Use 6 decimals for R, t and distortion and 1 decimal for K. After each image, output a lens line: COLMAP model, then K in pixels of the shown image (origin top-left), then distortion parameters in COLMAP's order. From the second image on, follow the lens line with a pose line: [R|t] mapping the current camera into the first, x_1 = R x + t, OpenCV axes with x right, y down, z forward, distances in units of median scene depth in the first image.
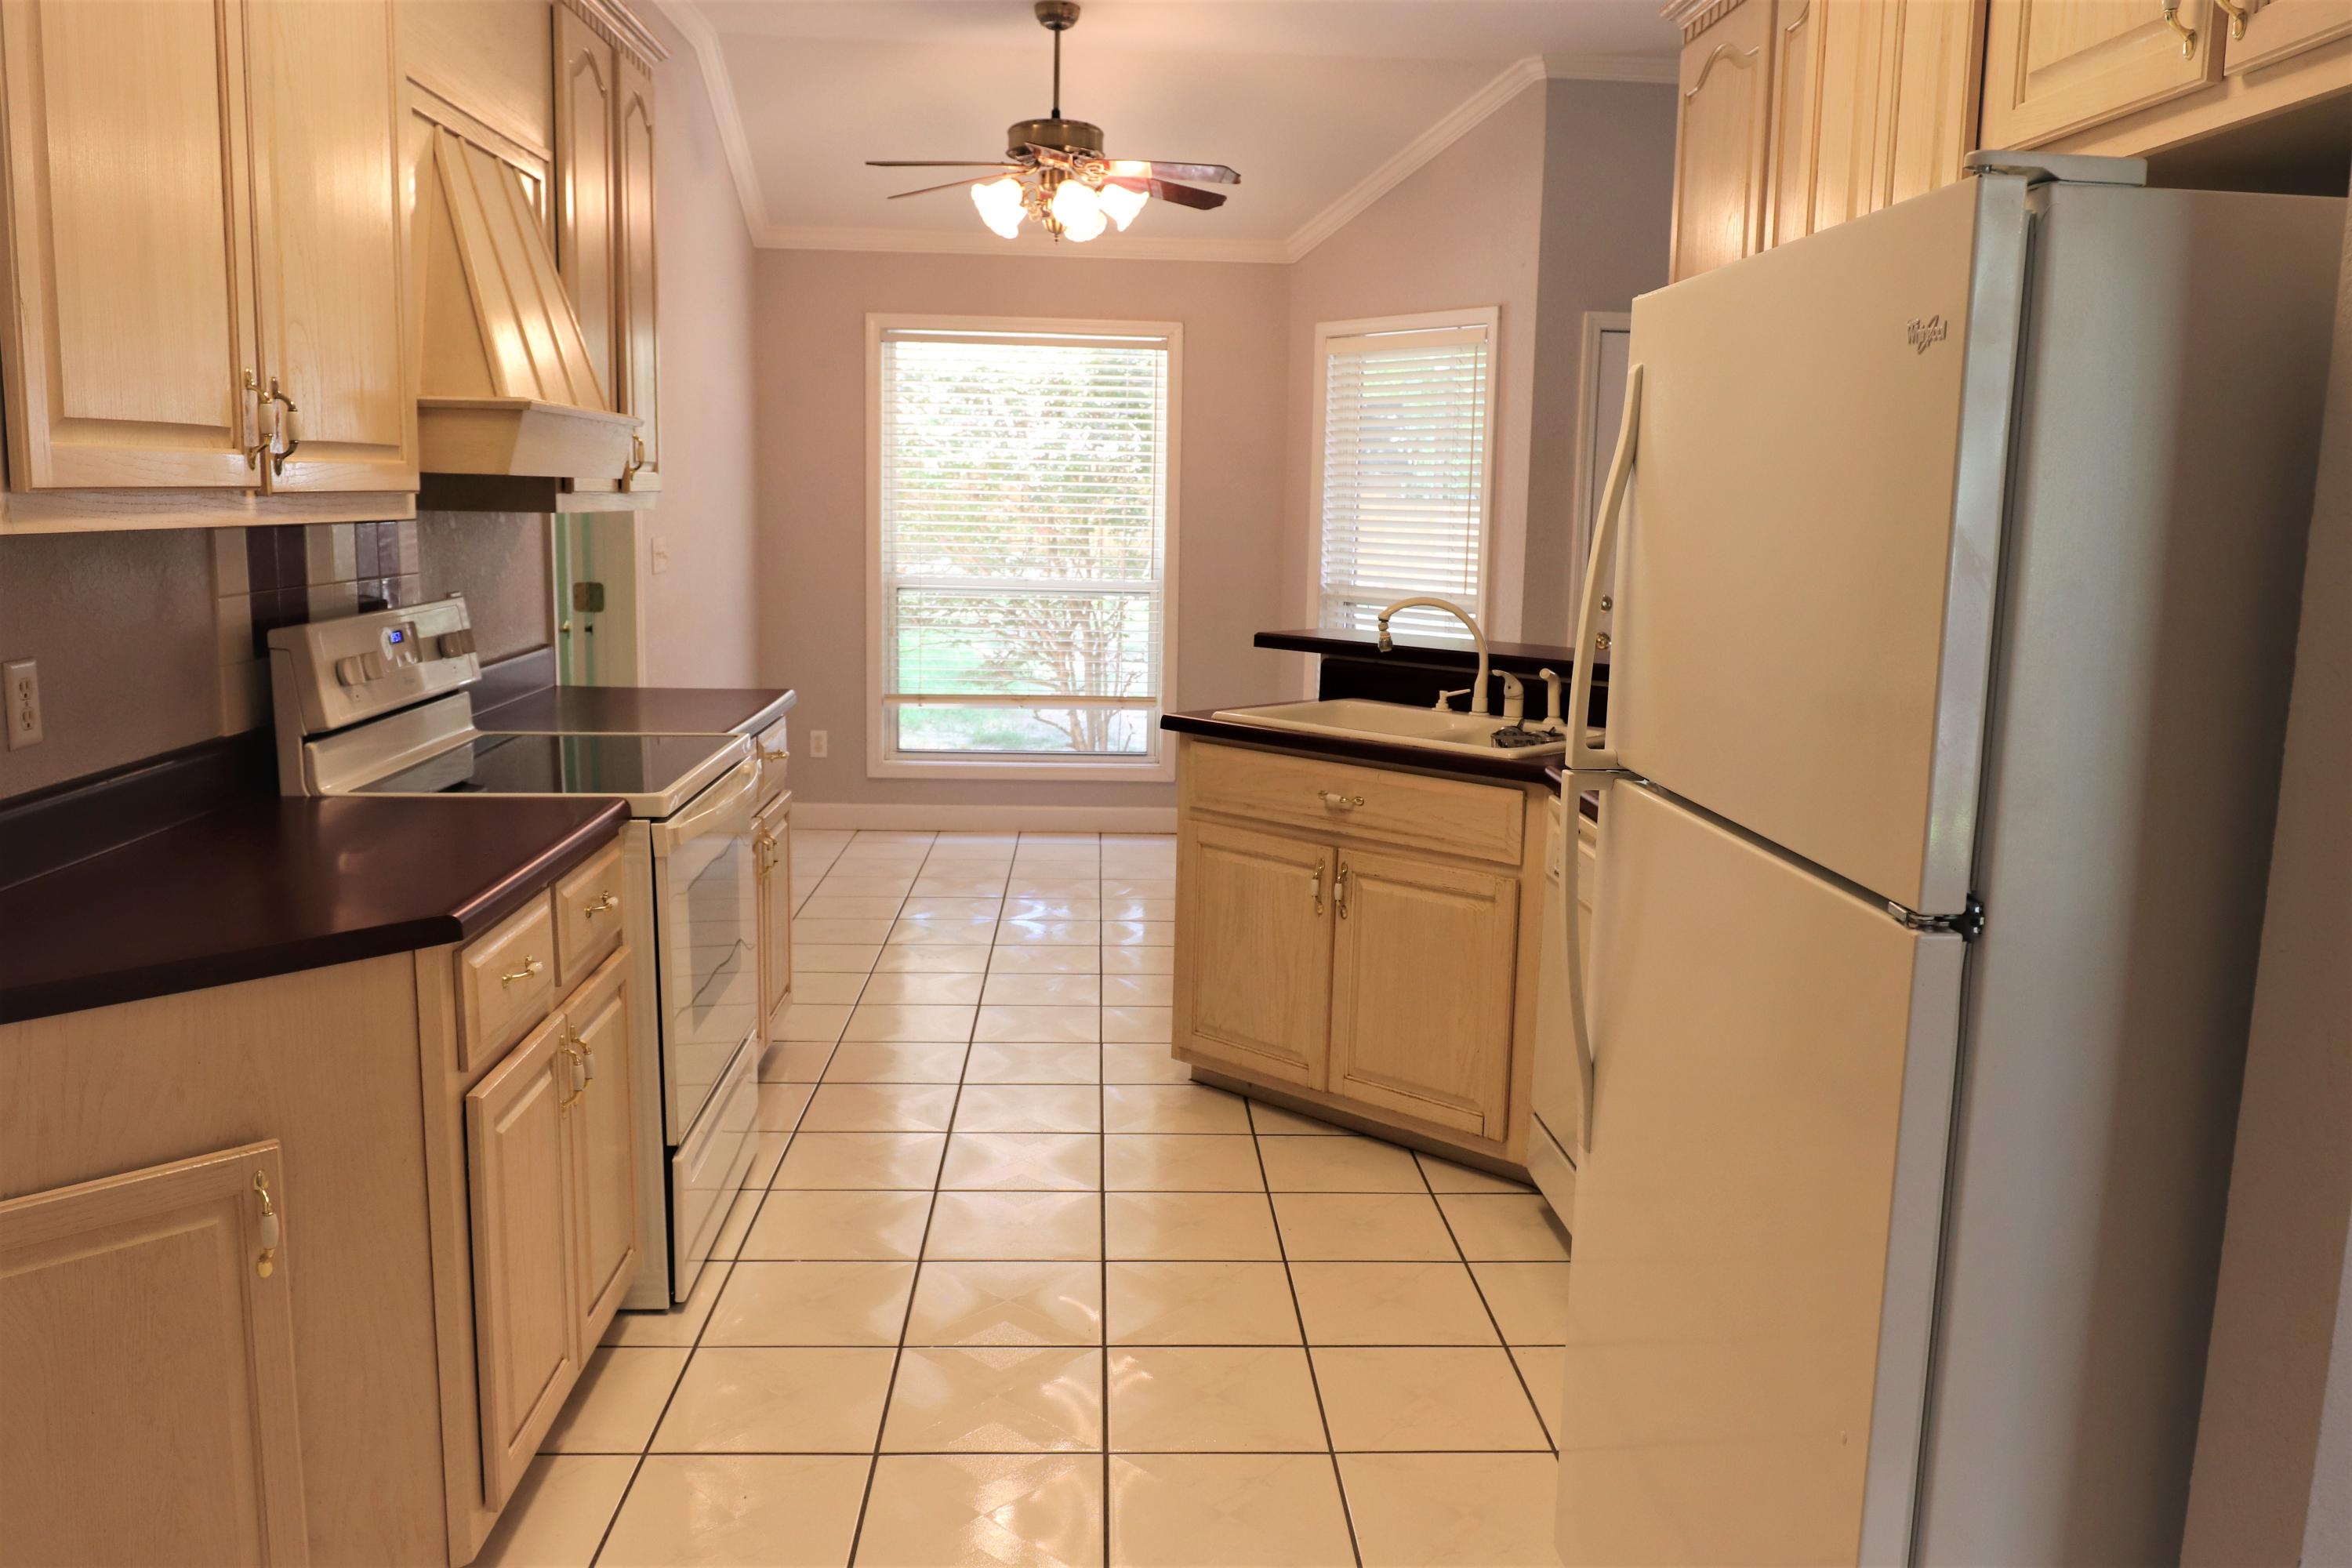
lens RADIAL K [[1793.0, 0, 1181.4], [0, 1793.0, 779.7], [0, 0, 1]] dist [-0.020612, -0.013750]
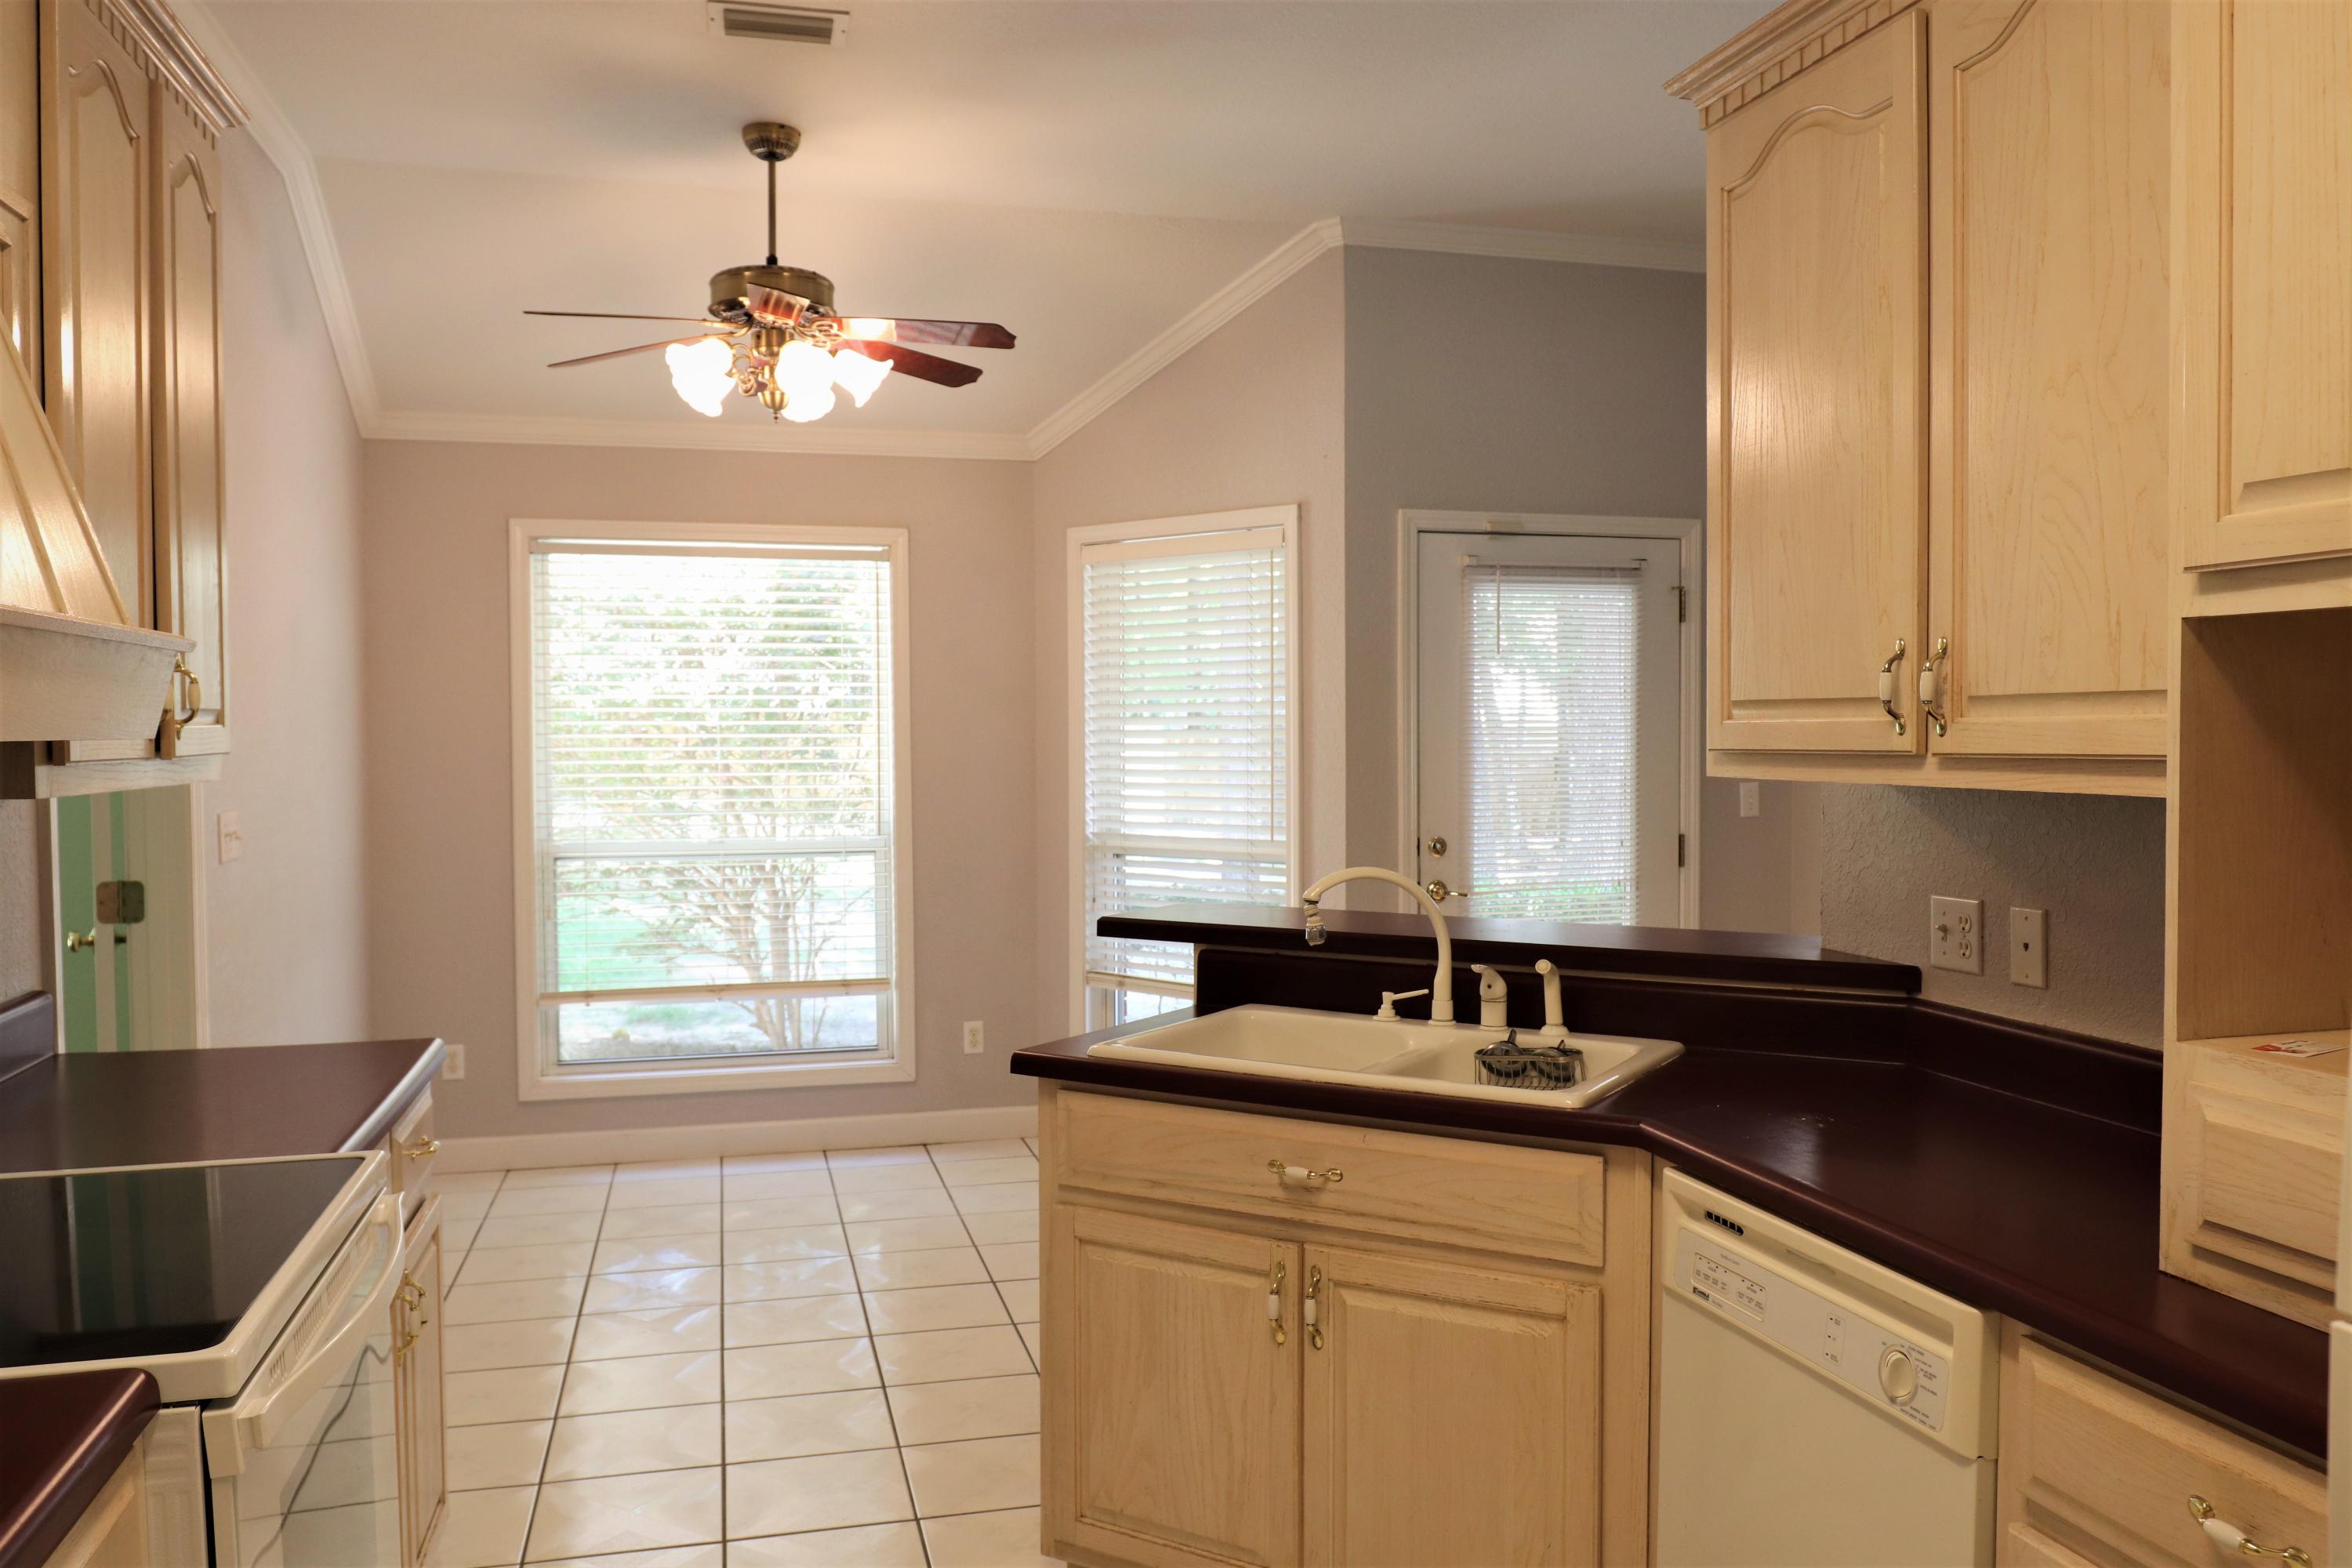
lens RADIAL K [[1793.0, 0, 1185.8], [0, 1793.0, 797.3], [0, 0, 1]] dist [-0.020612, -0.013750]
pose [[0.977990, -0.033765, 0.205902, -0.062108], [0.057439, 0.992259, -0.110105, -0.039785], [-0.200590, 0.119508, 0.972359, 0.222768]]
